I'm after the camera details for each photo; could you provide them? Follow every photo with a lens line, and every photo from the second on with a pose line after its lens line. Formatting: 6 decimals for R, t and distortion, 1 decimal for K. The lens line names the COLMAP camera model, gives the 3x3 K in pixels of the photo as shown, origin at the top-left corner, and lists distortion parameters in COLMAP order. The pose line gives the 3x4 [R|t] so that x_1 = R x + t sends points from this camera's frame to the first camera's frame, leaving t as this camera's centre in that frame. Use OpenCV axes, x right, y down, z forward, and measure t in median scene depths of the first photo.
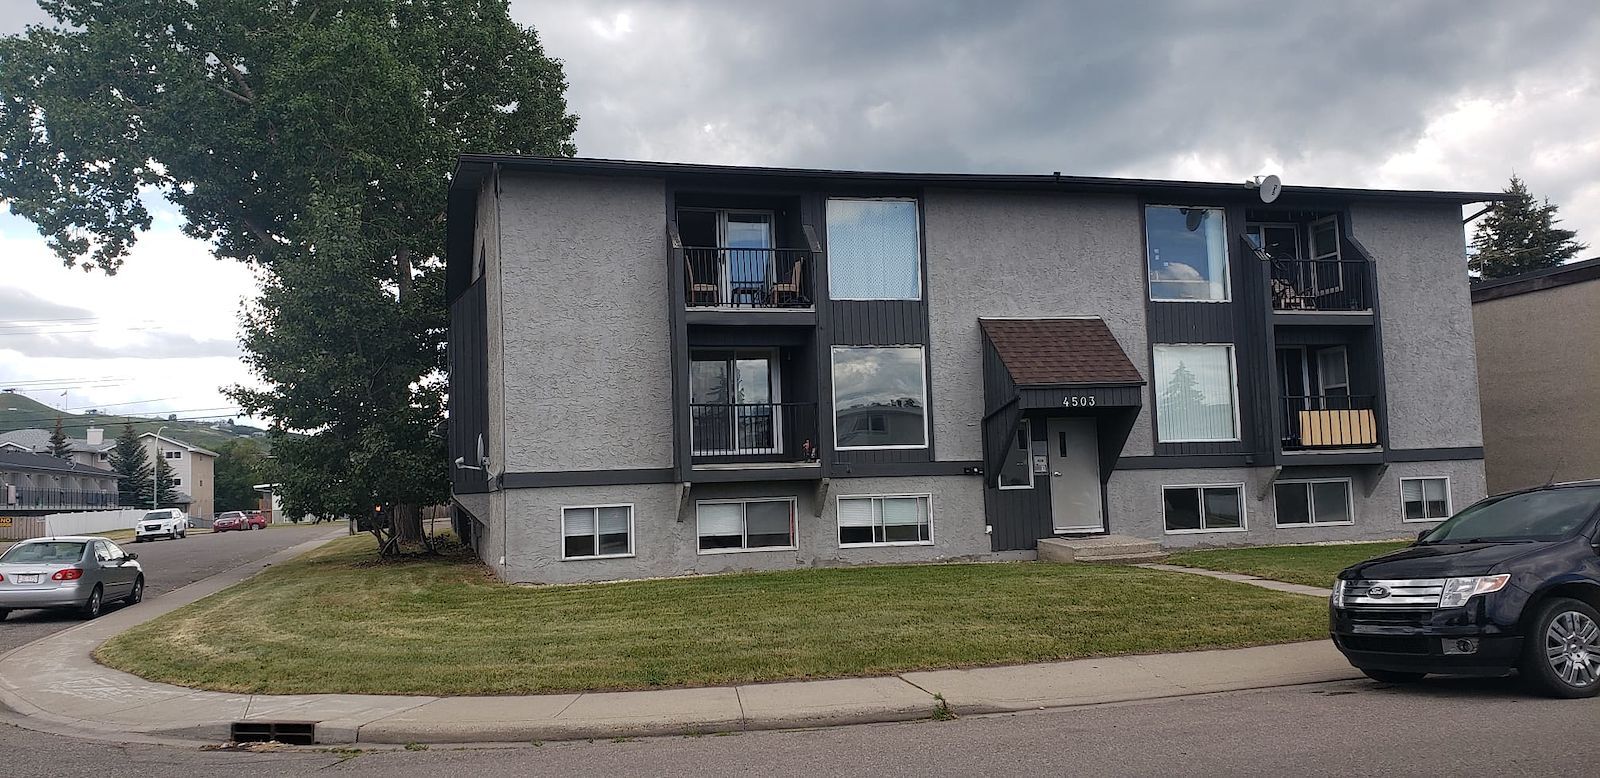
lens RADIAL K [[1227.7, 0, 800.2], [0, 1227.7, 377.1], [0, 0, 1]] dist [0.002688, -0.002354]
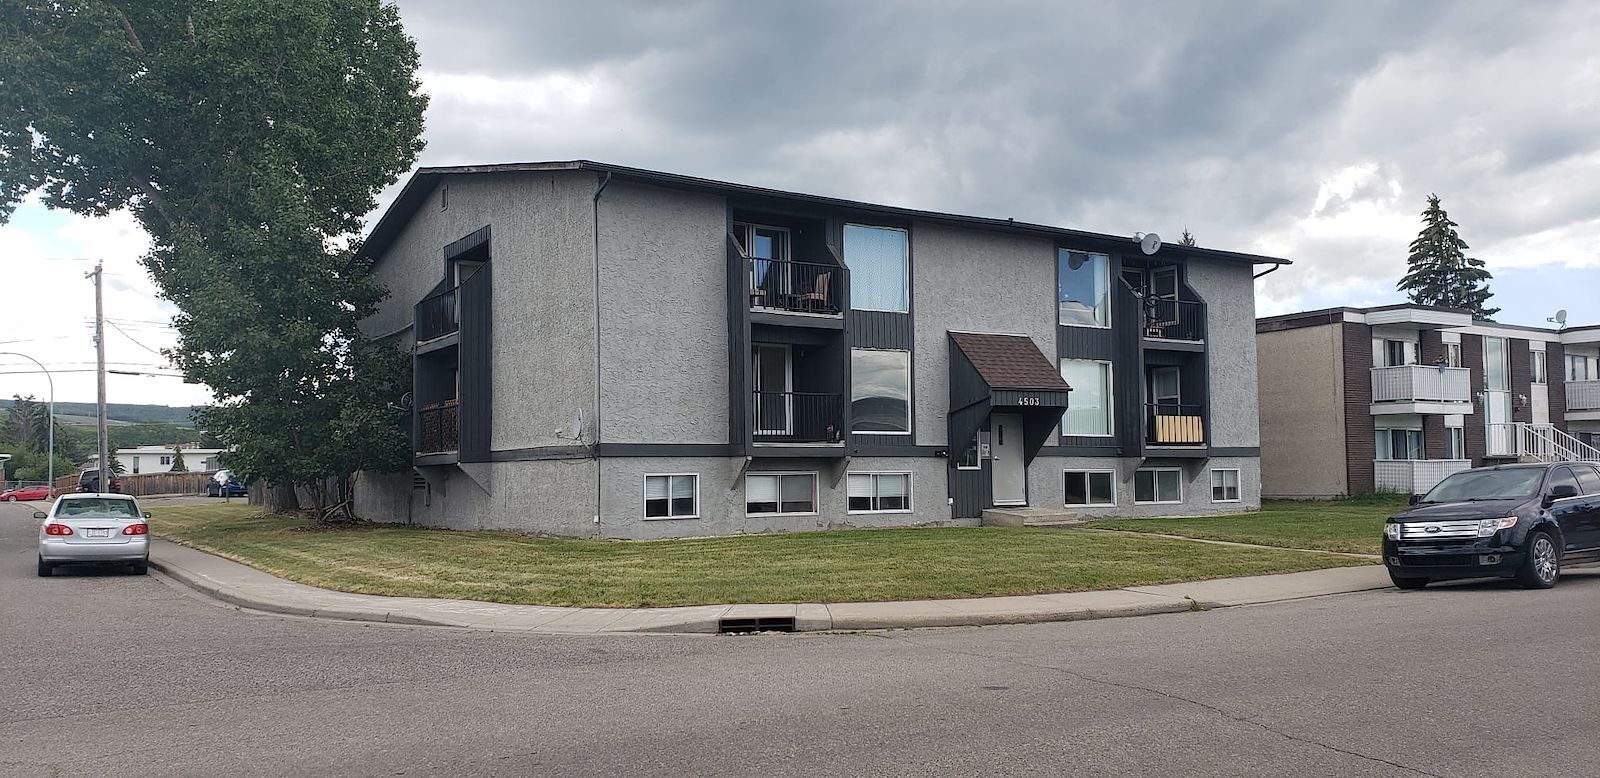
lens RADIAL K [[1235.3, 0, 800.0], [0, 1235.3, 389.0], [0, 0, 1]] dist [-0.003275, -0.003720]
pose [[0.950149, 0.044786, 0.308564, -0.379532], [-0.050507, 0.998668, 0.010574, 0.005111], [-0.307680, -0.025631, 0.951145, -0.137598]]
